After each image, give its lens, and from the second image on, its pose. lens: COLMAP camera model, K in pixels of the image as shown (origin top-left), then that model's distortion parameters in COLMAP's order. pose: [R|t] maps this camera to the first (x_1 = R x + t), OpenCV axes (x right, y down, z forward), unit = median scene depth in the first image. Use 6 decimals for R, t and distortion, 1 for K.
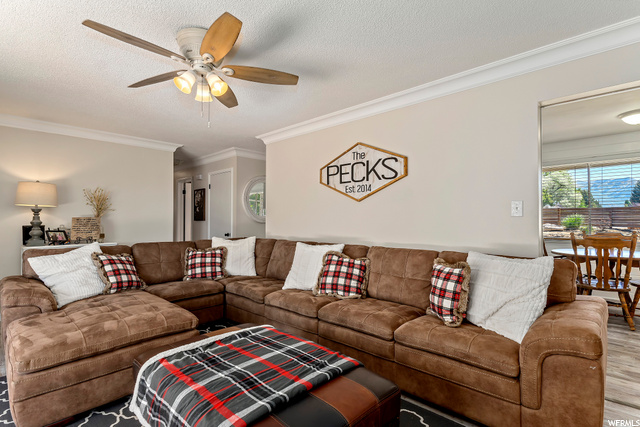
lens RADIAL K [[313.7, 0, 320.0], [0, 313.7, 213.5], [0, 0, 1]] dist [0.000868, 0.000029]
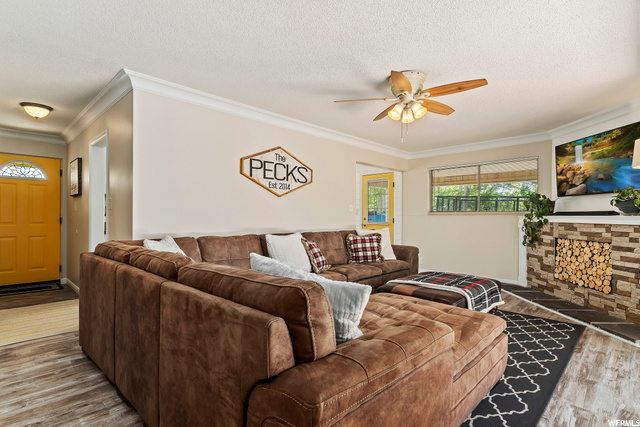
lens RADIAL K [[313.7, 0, 320.0], [0, 313.7, 213.5], [0, 0, 1]] dist [0.000868, 0.000029]
pose [[0.024537, 0.012357, 0.999623, -1.046859], [-0.023325, 0.999658, -0.011785, 0.034631], [-0.999427, -0.023027, 0.024817, 0.813498]]
